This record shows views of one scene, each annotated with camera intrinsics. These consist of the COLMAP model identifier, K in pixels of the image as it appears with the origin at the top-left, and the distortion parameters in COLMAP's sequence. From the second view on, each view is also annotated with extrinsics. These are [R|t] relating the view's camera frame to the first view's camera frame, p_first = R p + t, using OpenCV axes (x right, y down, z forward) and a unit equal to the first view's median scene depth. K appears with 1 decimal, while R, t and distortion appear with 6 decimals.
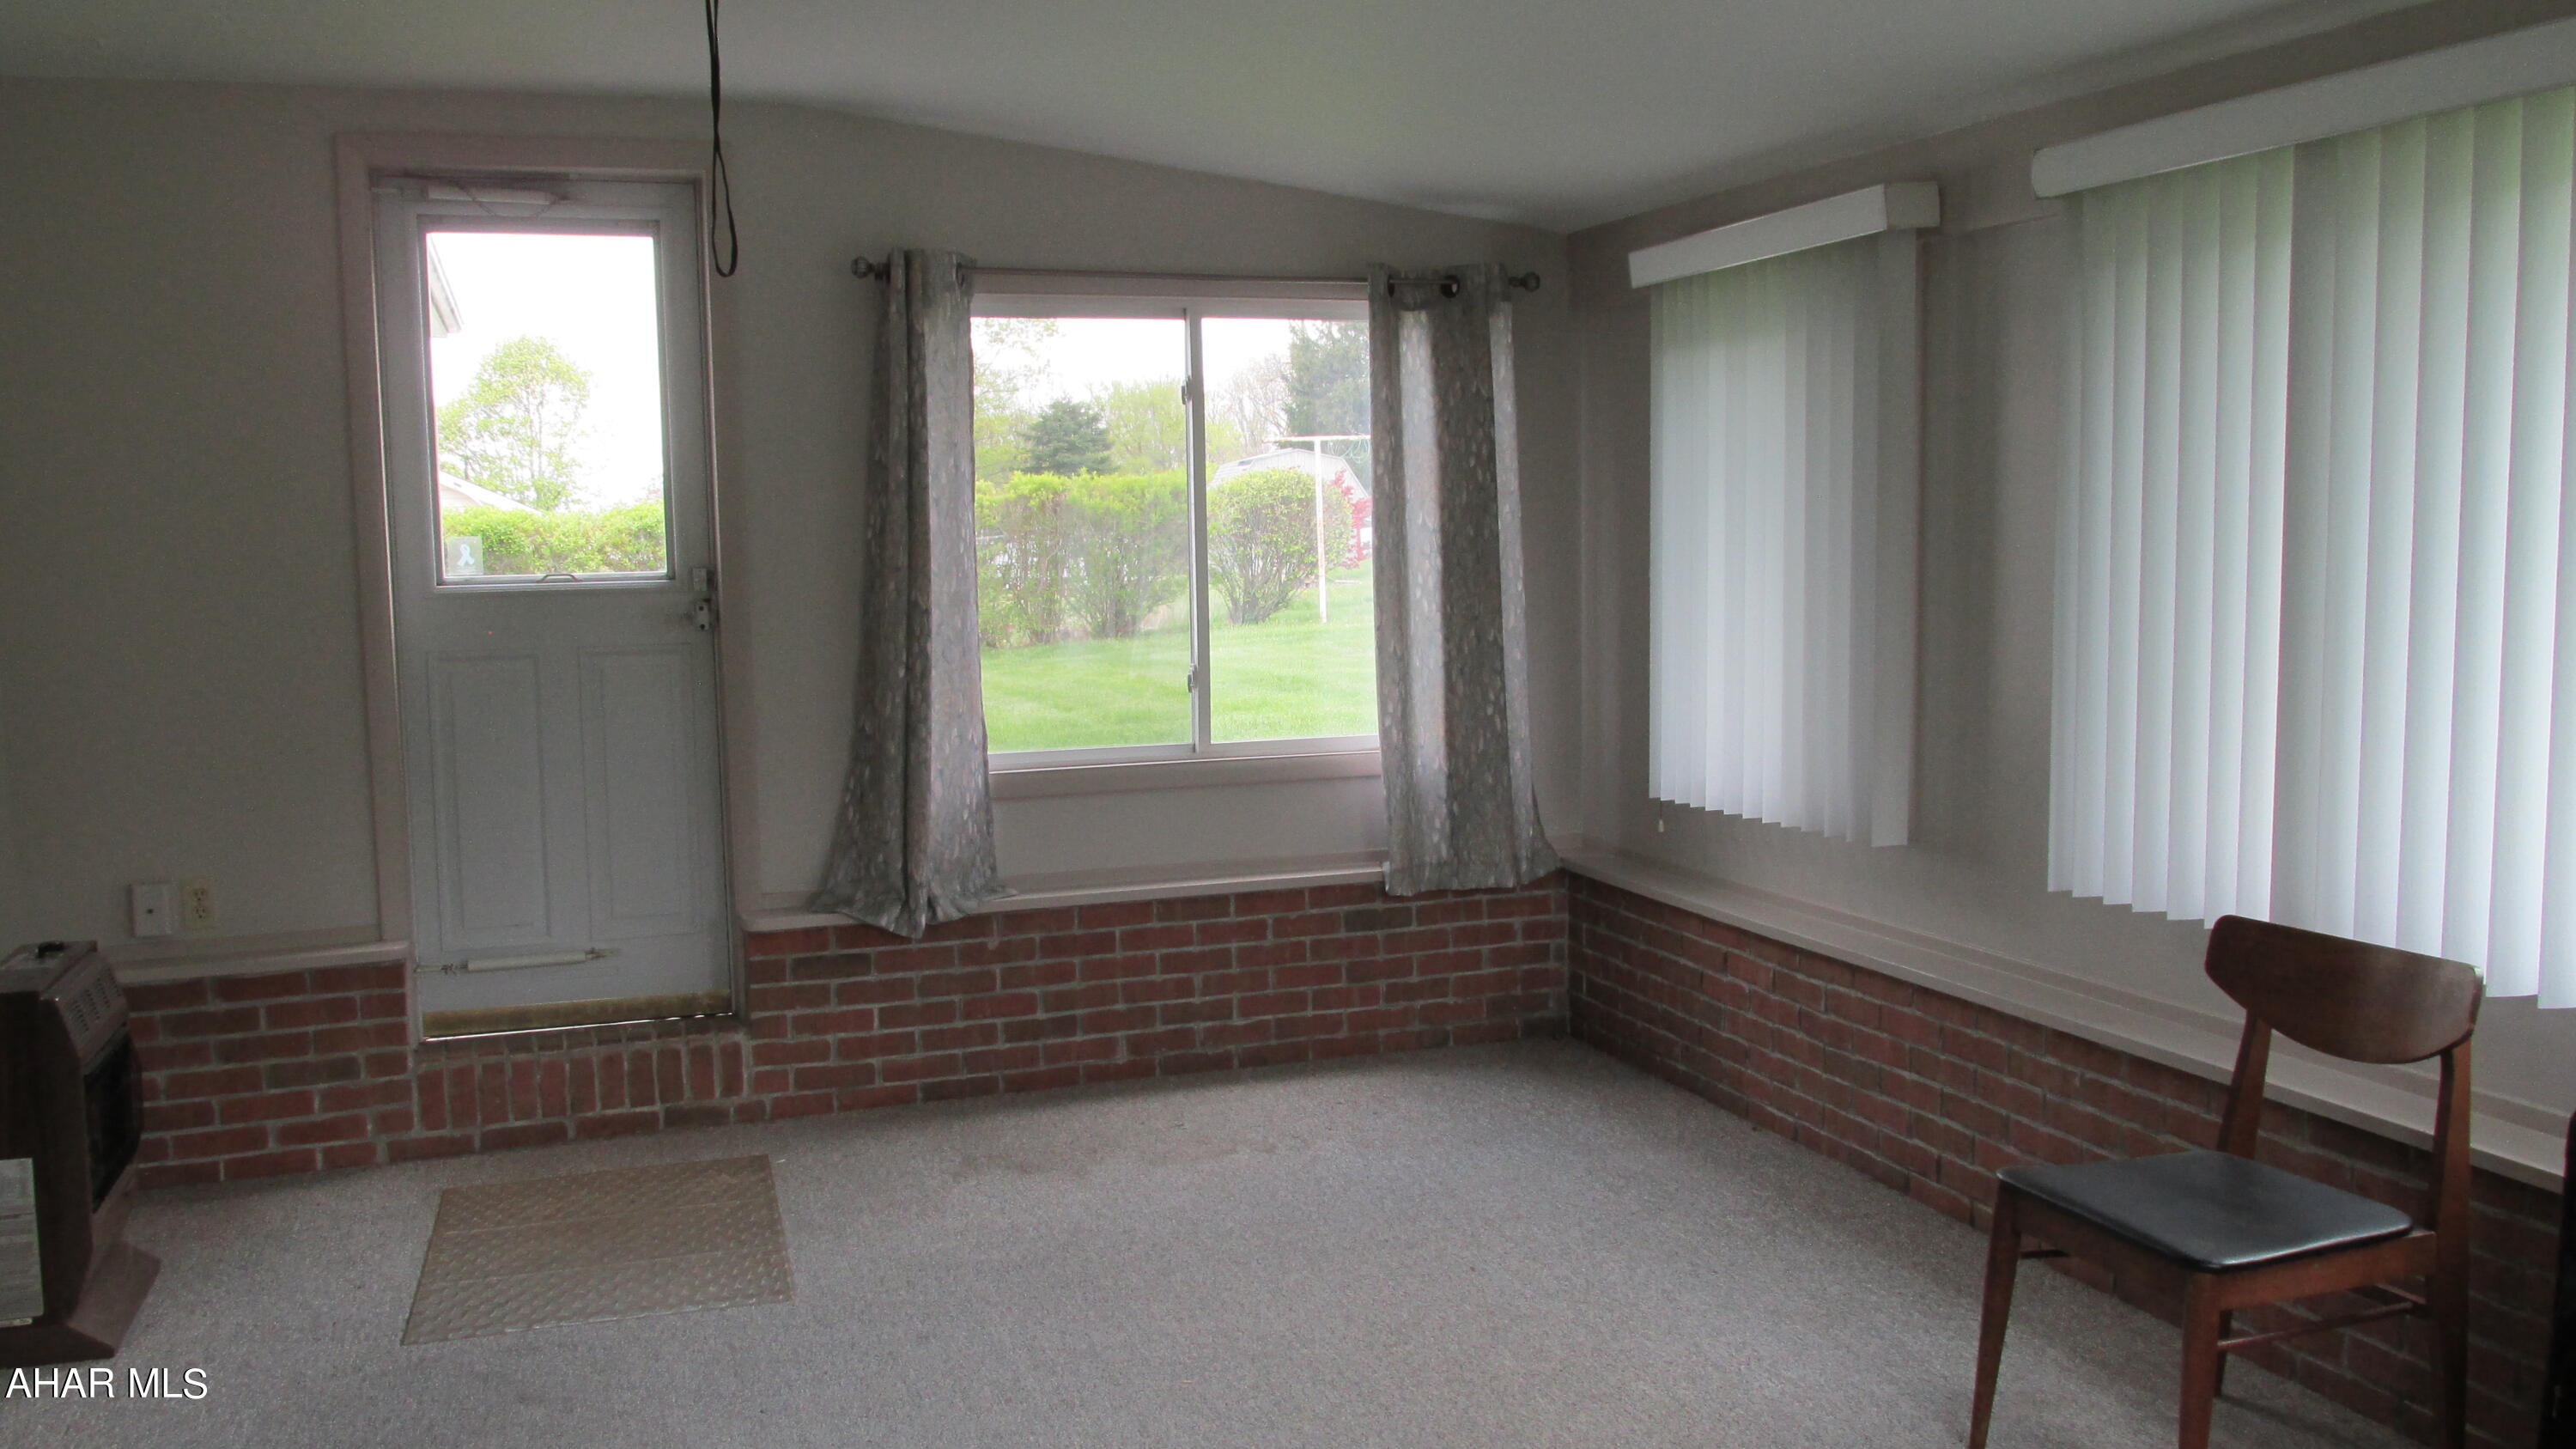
lens RADIAL K [[2184.6, 0, 1301.0], [0, 2184.6, 729.1], [0, 0, 1]] dist [-0.018151, 0.007677]
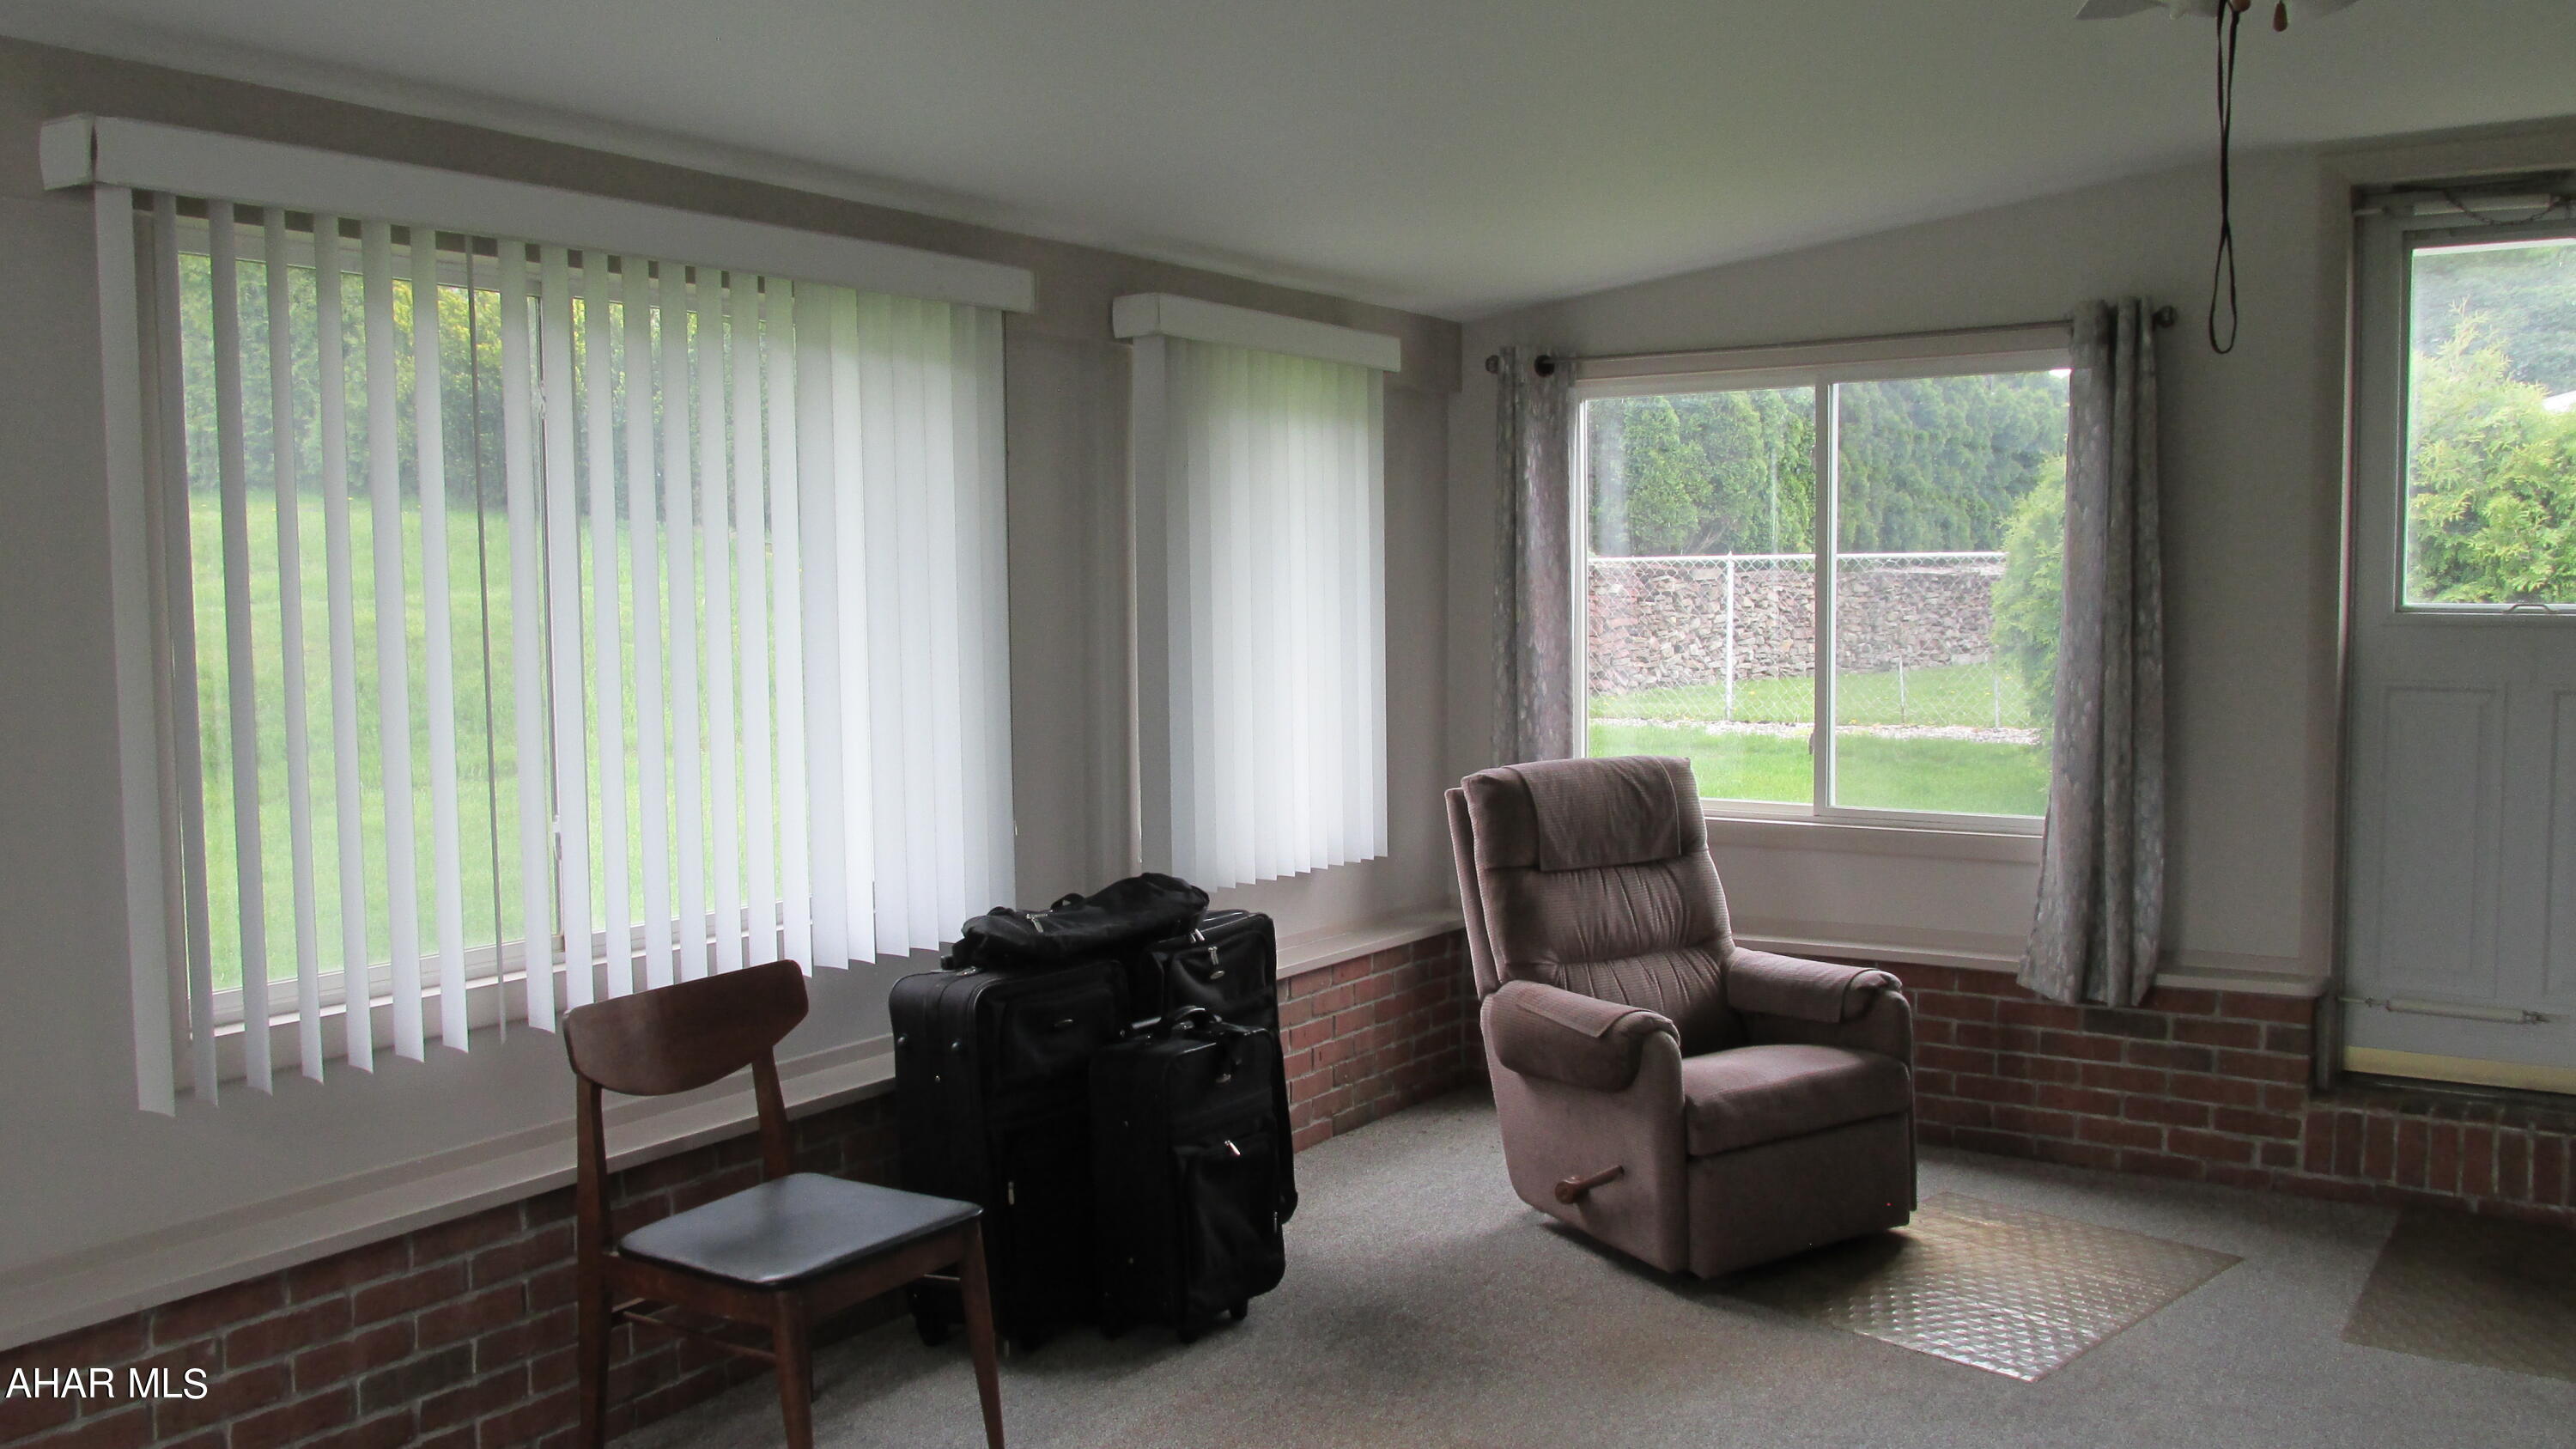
lens RADIAL K [[2184.6, 0, 1312.5], [0, 2184.6, 725.5], [0, 0, 1]] dist [-0.018151, 0.007677]
pose [[0.630383, 0.059907, -0.773969, 0.160721], [-0.069134, 0.997389, 0.020892, -0.009890], [0.773200, 0.040338, 0.632879, 0.051905]]
